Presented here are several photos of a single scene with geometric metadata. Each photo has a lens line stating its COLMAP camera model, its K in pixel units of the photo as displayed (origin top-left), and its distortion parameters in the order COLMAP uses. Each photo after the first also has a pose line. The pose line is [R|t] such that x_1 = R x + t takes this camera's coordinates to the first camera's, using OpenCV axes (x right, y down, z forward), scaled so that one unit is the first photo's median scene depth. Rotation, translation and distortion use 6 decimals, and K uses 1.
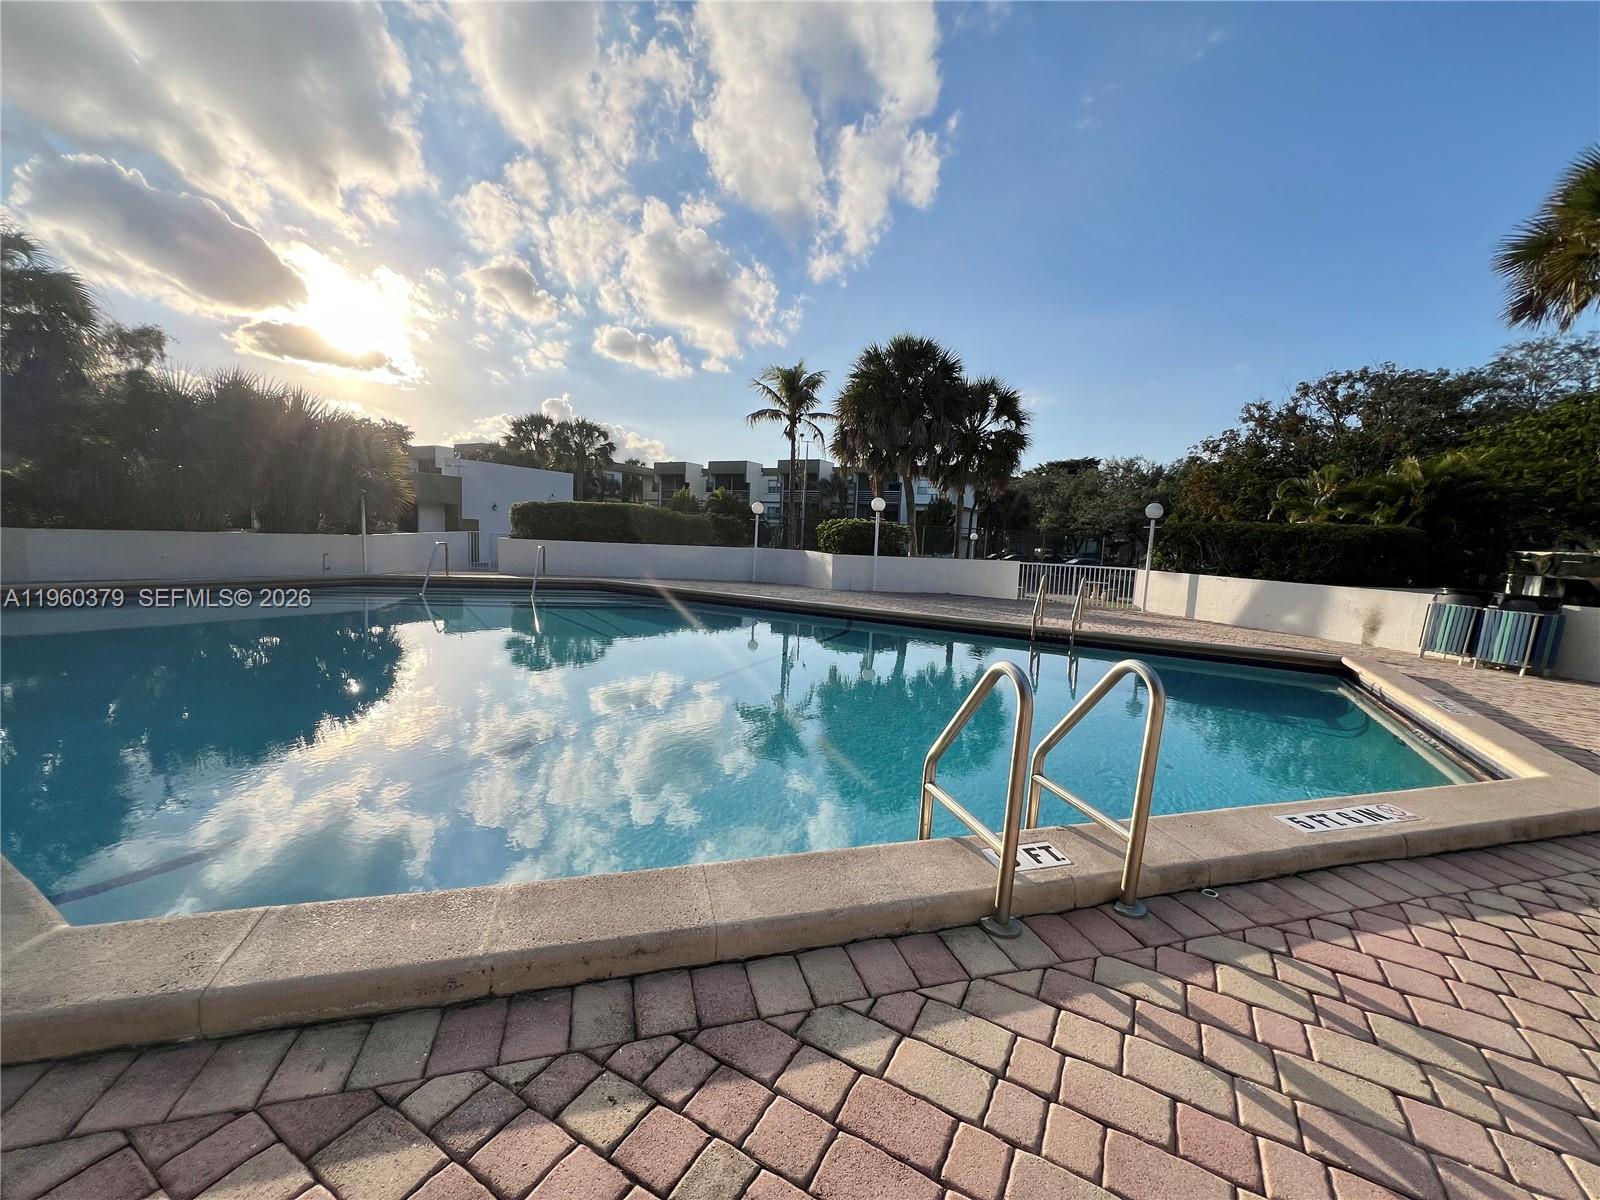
lens RADIAL K [[640.0, 0, 800.0], [0, 640.0, 600.0], [0, 0, 1]] dist [-0.001628, 0.000001]
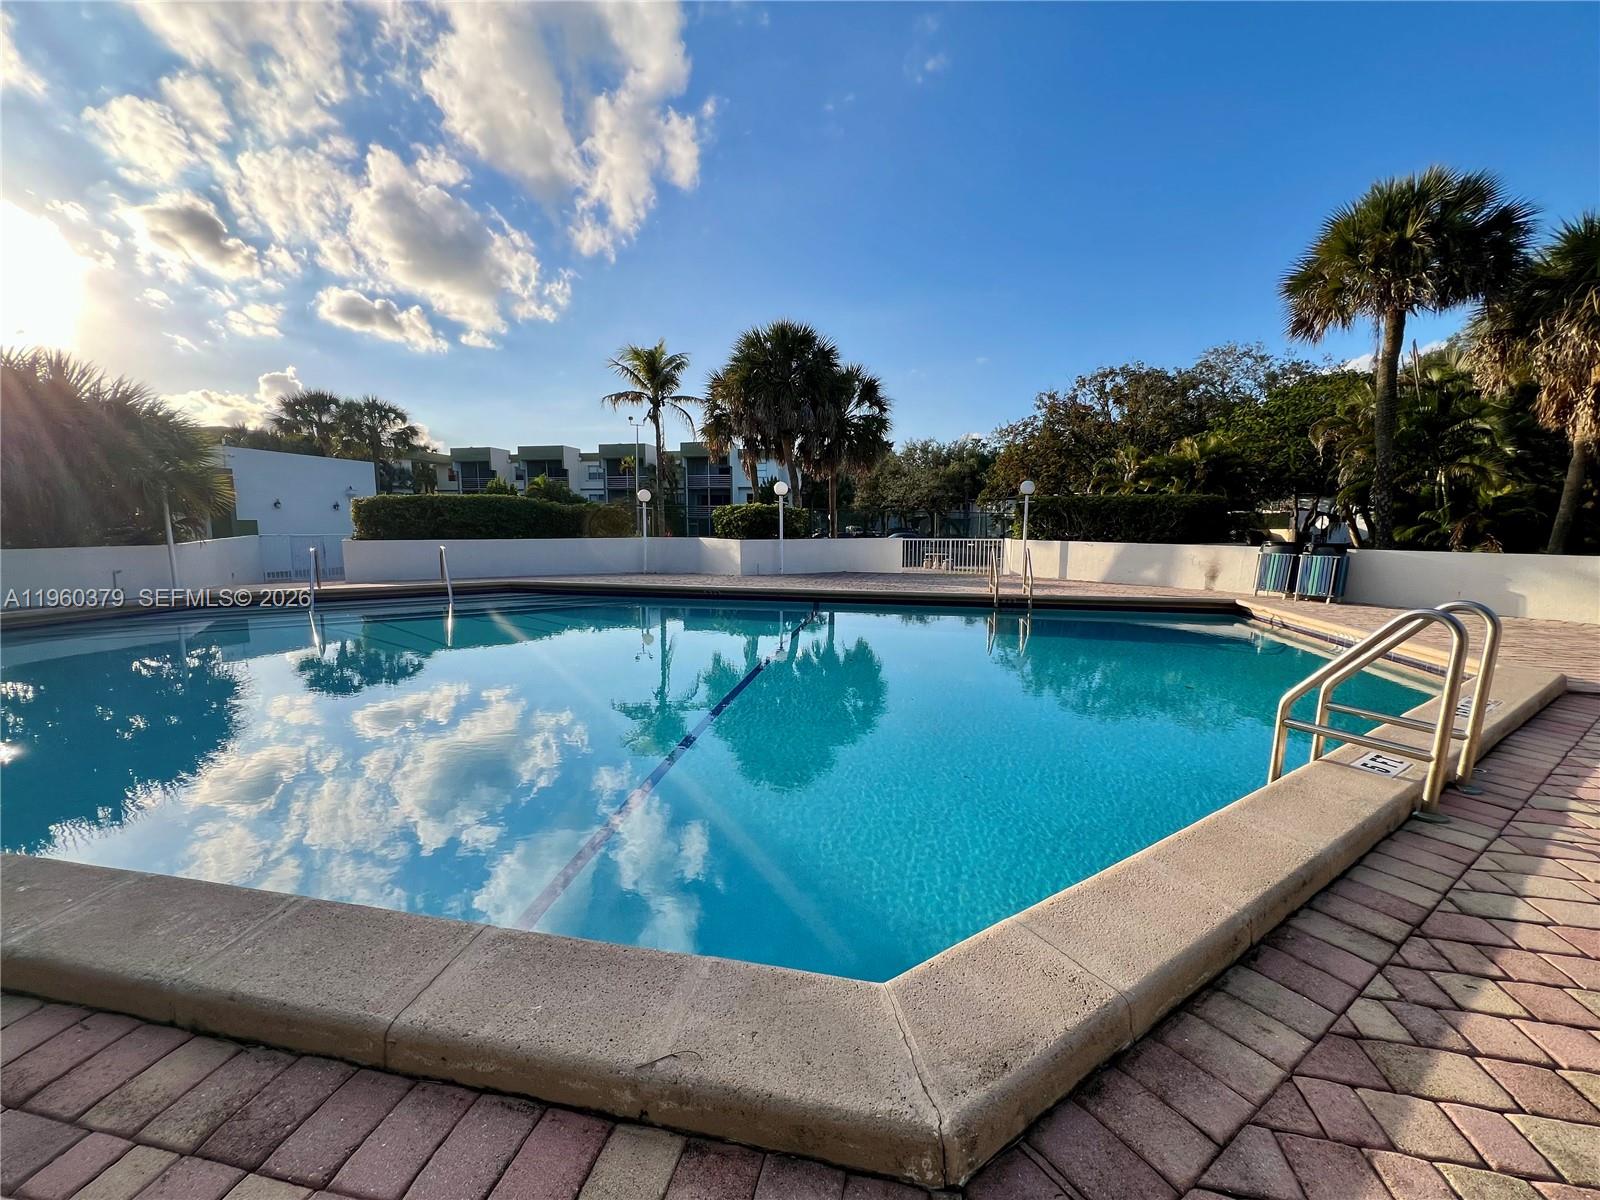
lens RADIAL K [[640.0, 0, 800.0], [0, 640.0, 600.0], [0, 0, 1]] dist [-0.001628, 0.000001]
pose [[0.953855, -0.077047, 0.290213, -0.119044], [0.069912, 0.996943, 0.034891, -0.004996], [-0.292014, -0.012992, 0.956326, 0.015069]]
